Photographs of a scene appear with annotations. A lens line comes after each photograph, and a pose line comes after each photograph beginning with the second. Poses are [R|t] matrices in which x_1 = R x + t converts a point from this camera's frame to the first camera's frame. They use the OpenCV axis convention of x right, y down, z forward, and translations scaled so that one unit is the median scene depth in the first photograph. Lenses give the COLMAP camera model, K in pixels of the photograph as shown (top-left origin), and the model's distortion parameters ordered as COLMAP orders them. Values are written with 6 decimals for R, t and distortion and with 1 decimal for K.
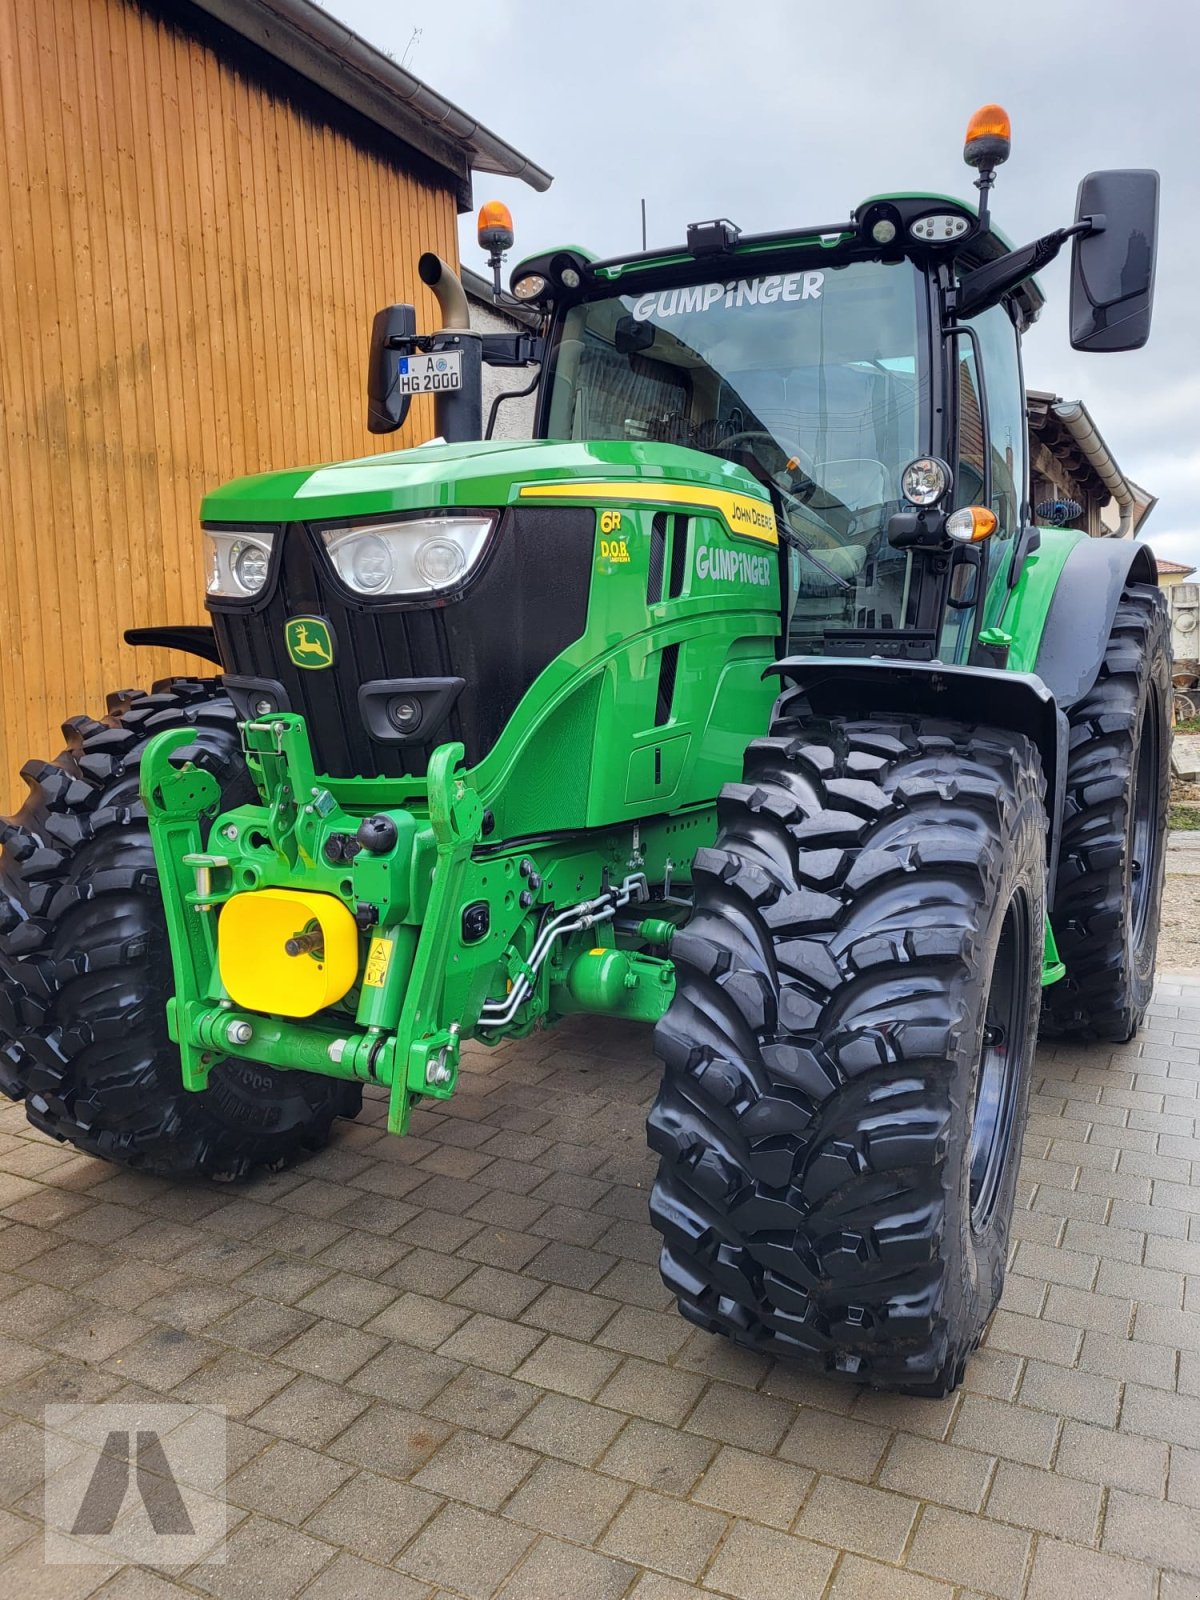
lens RADIAL K [[1314.3, 0, 598.4], [0, 1314.3, 751.8], [0, 0, 1]] dist [0.042325, -0.001492]
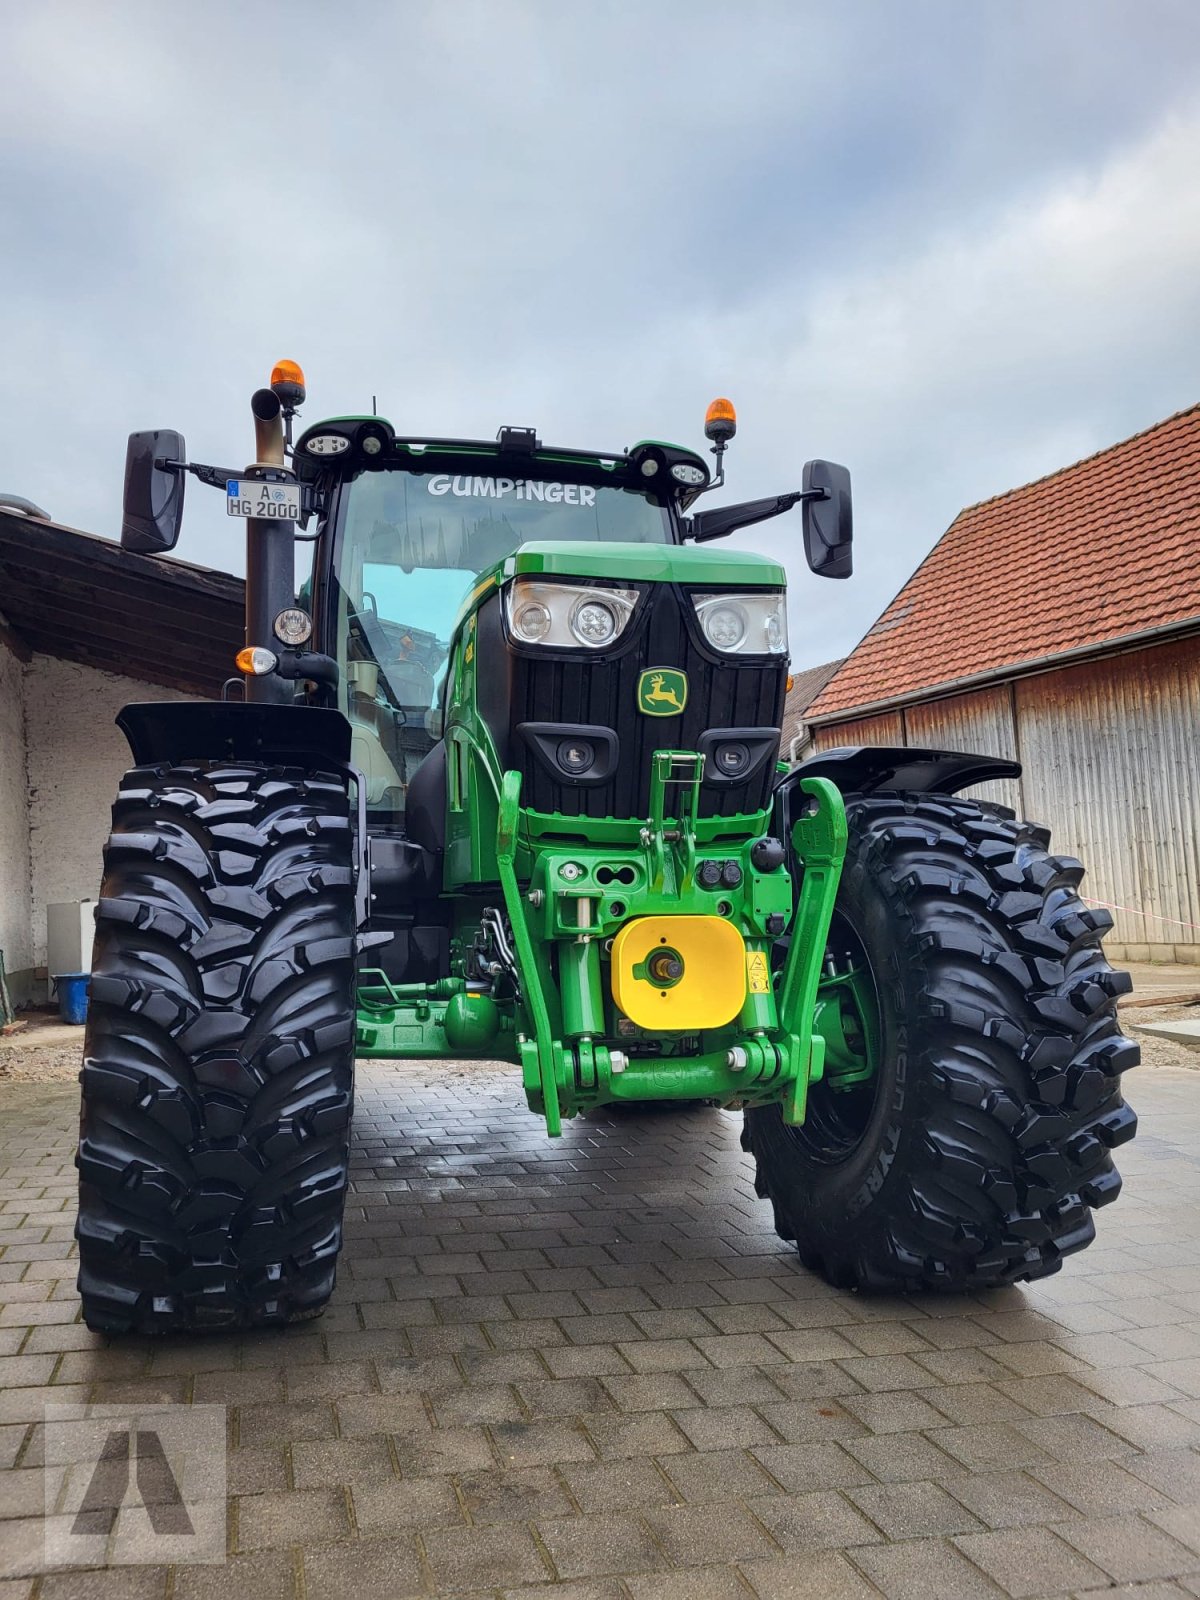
lens RADIAL K [[1202.4, 0, 593.0], [0, 1202.4, 783.1], [0, 0, 1]] dist [0.042071, 0.002351]
pose [[0.750076, 0.049841, 0.659471, -0.702036], [0.061838, 0.987502, -0.144966, 0.103132], [-0.658454, 0.149515, 0.737620, 0.228997]]
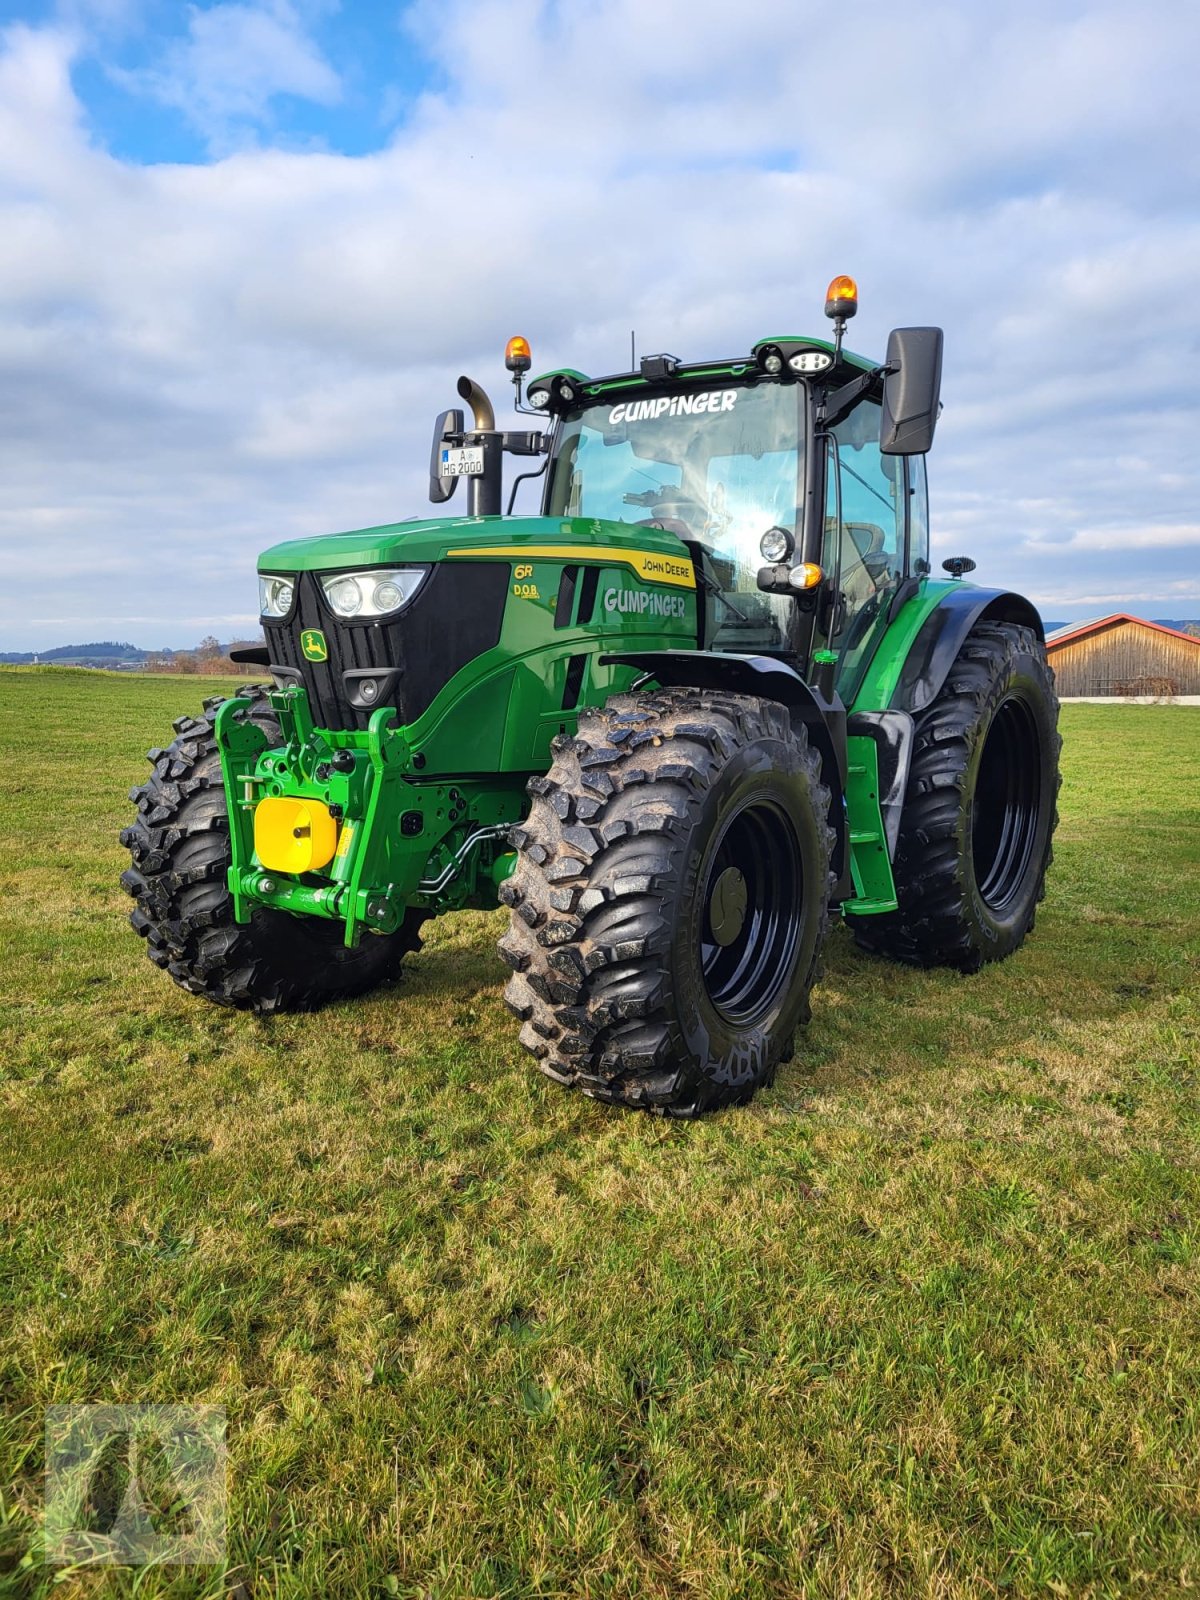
lens RADIAL K [[1204.0, 0, 607.5], [0, 1204.0, 768.6], [0, 0, 1]] dist [0.040675, -0.004913]
pose [[0.992199, 0.032521, -0.120348, 0.243382], [-0.032767, 0.999463, -0.000067, 0.042798], [0.120281, 0.004010, 0.992732, -0.322654]]
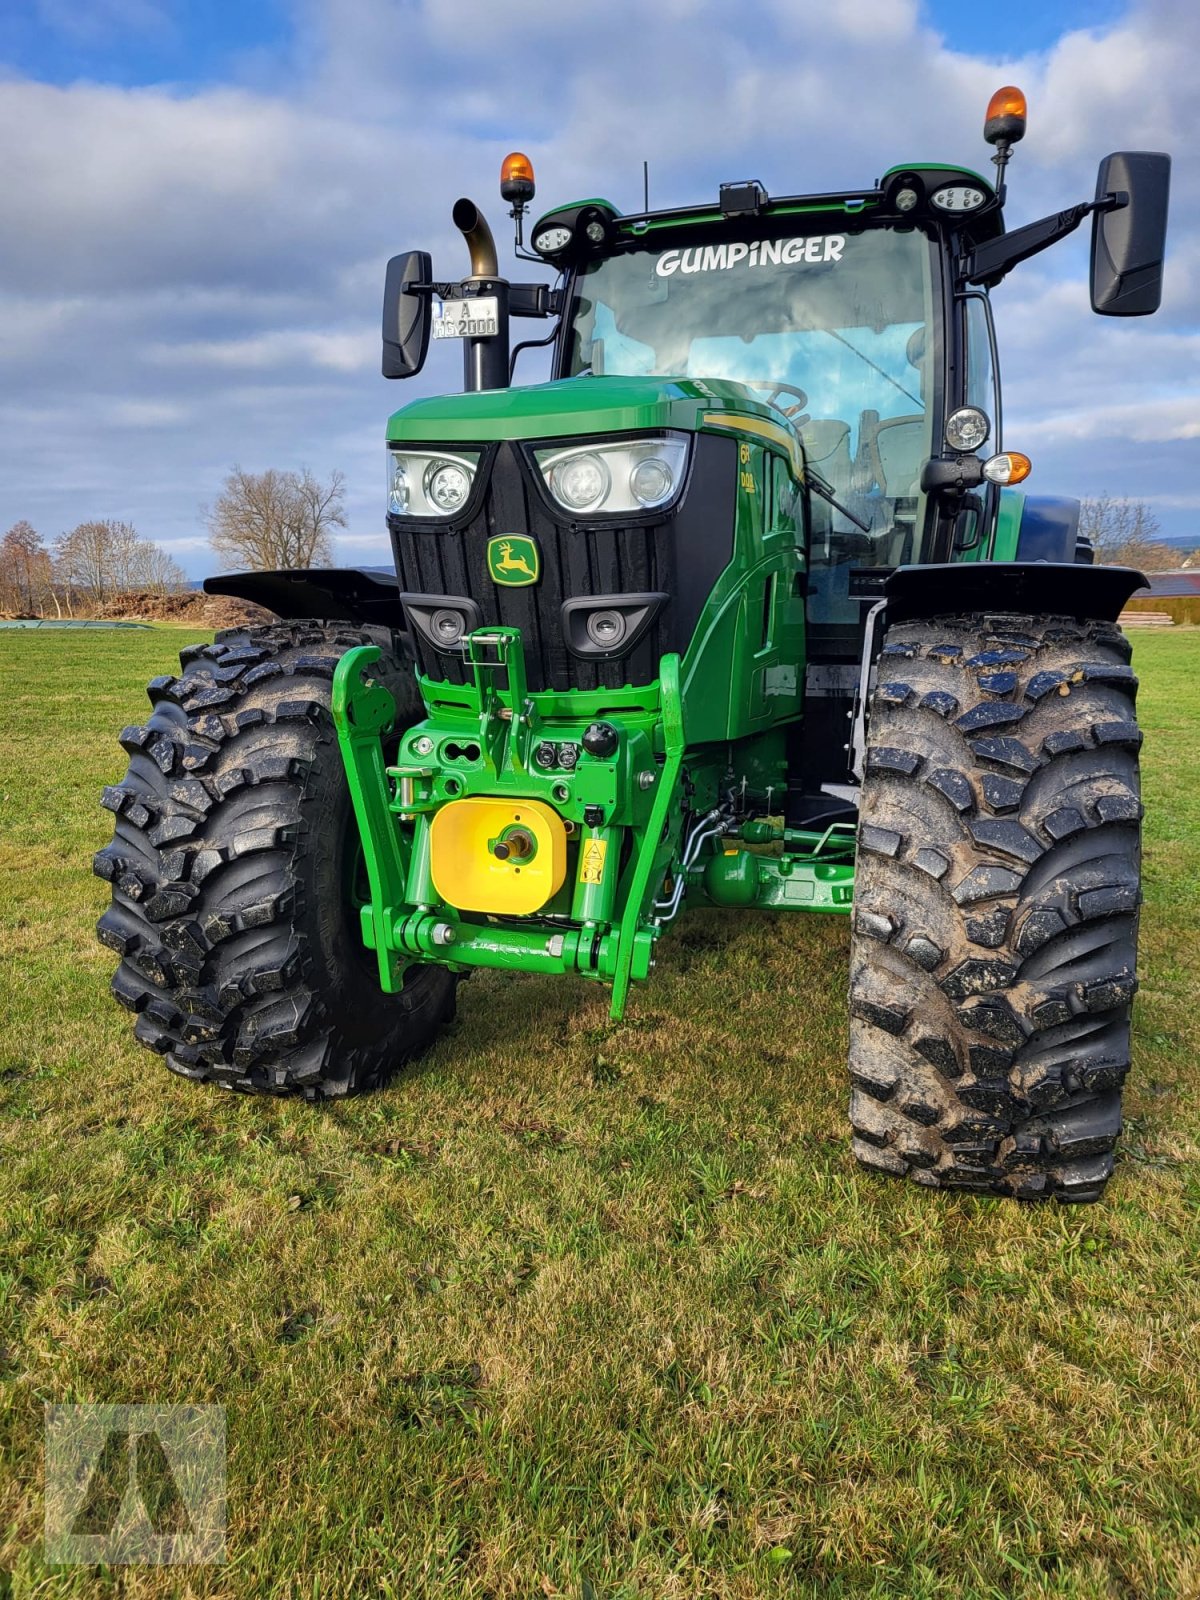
lens RADIAL K [[1204.0, 0, 607.5], [0, 1204.0, 768.6], [0, 0, 1]] dist [0.040675, -0.004913]
pose [[0.987122, -0.017486, 0.159008, -0.227042], [0.009489, 0.998658, 0.050915, 0.025672], [-0.159685, -0.048751, 0.985963, 0.032008]]
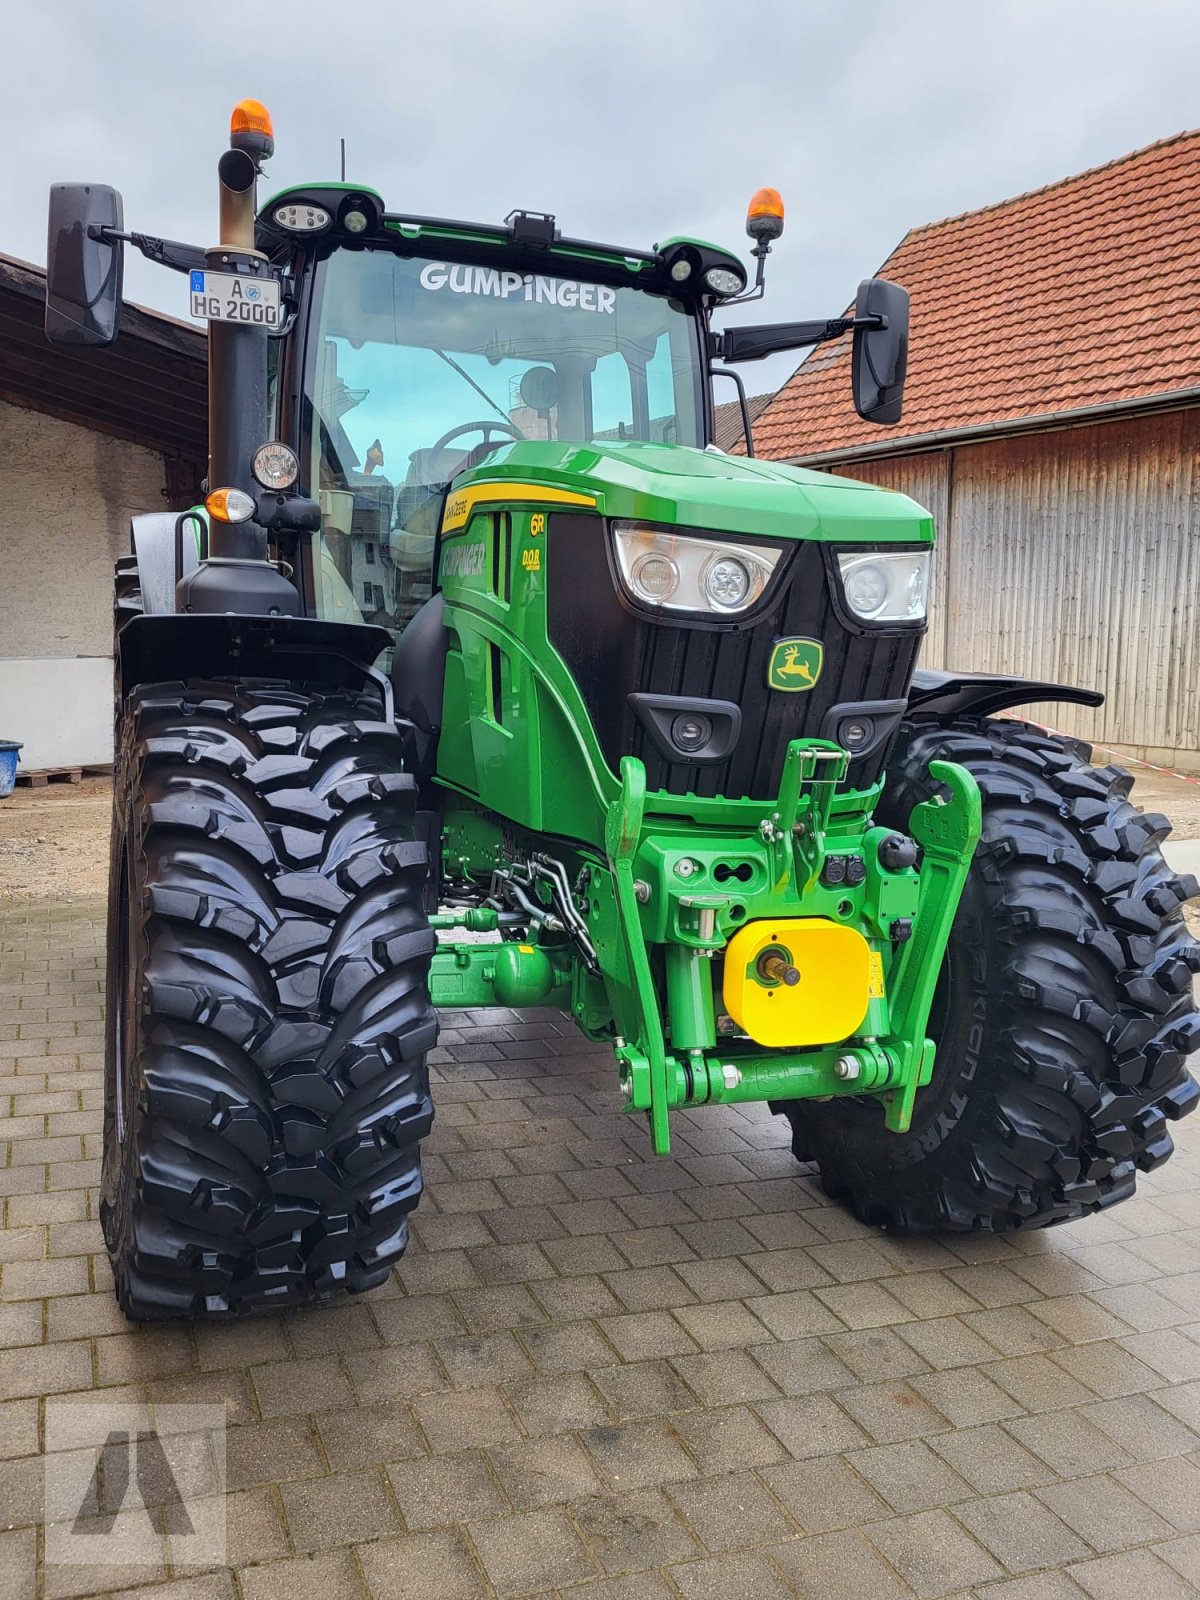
lens RADIAL K [[1306.9, 0, 598.9], [0, 1306.9, 772.0], [0, 0, 1]] dist [0.049837, -0.019713]
pose [[0.668322, -0.059206, 0.741513, -0.785417], [0.016833, 0.997776, 0.064495, -0.051797], [-0.743682, -0.030621, 0.667832, 0.348011]]
